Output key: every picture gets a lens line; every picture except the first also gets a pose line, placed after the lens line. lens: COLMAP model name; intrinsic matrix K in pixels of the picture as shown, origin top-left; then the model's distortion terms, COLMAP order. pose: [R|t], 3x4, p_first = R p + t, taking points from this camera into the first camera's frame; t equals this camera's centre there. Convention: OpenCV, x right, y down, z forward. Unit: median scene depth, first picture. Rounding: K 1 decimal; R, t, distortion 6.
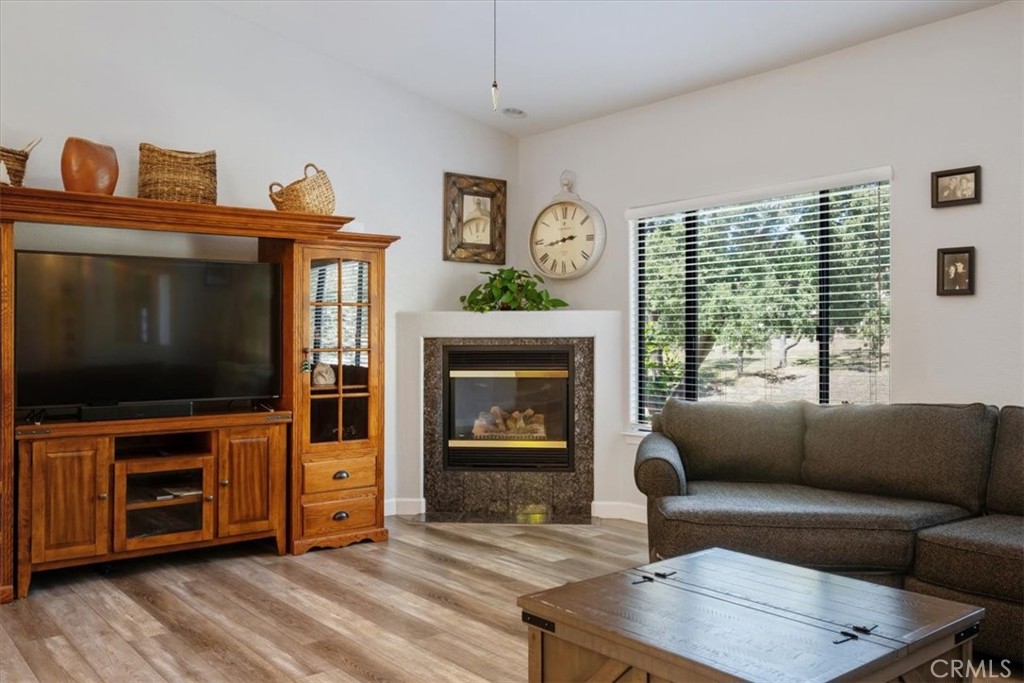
lens RADIAL K [[877.4, 0, 517.1], [0, 877.4, 334.1], [0, 0, 1]] dist [-0.004143, 0.002172]
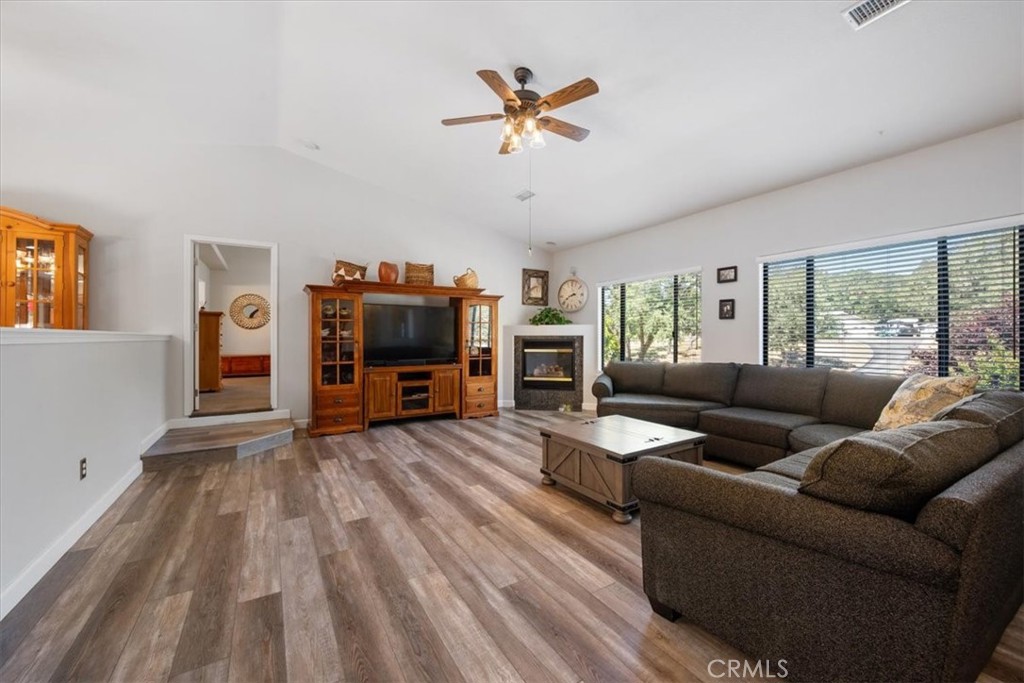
lens RADIAL K [[400.1, 0, 513.7], [0, 400.1, 339.4], [0, 0, 1]] dist [-0.001528, -0.000171]
pose [[0.992303, 0.002333, -0.123810, 0.042877], [-0.000676, 0.999910, 0.013424, -0.001174], [0.123830, -0.013237, 0.992215, -0.160568]]
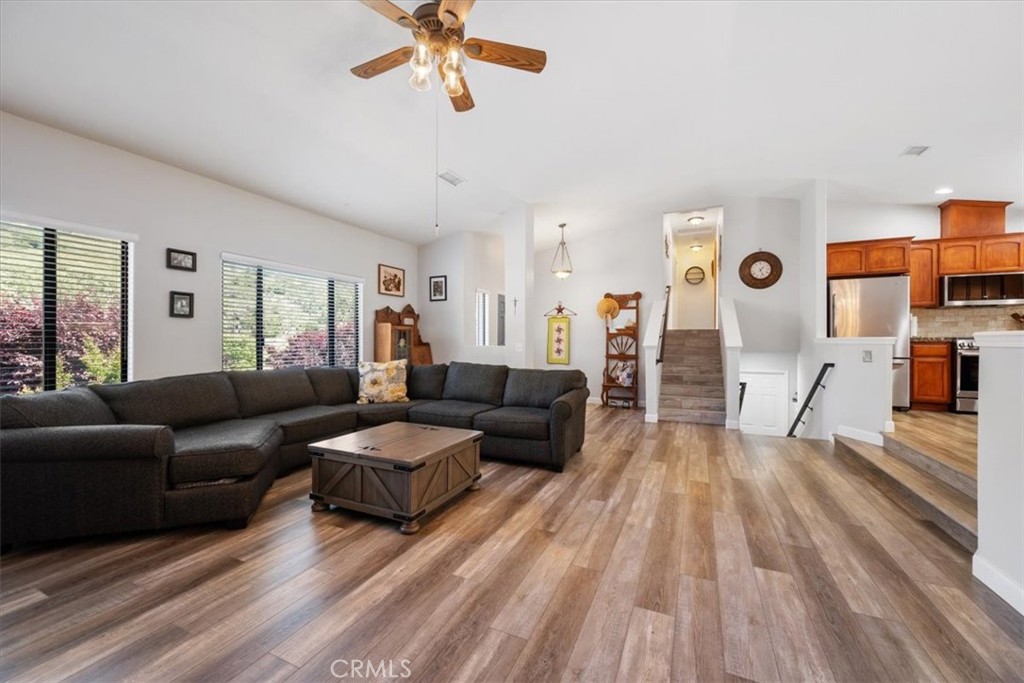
lens RADIAL K [[400.1, 0, 515.6], [0, 400.1, 342.7], [0, 0, 1]] dist [-0.001528, -0.000171]
pose [[-0.449759, -0.001789, 0.893148, -0.523162], [-0.004036, 0.999992, -0.000029, 0.007038], [-0.893141, -0.003618, -0.449763, 0.653646]]
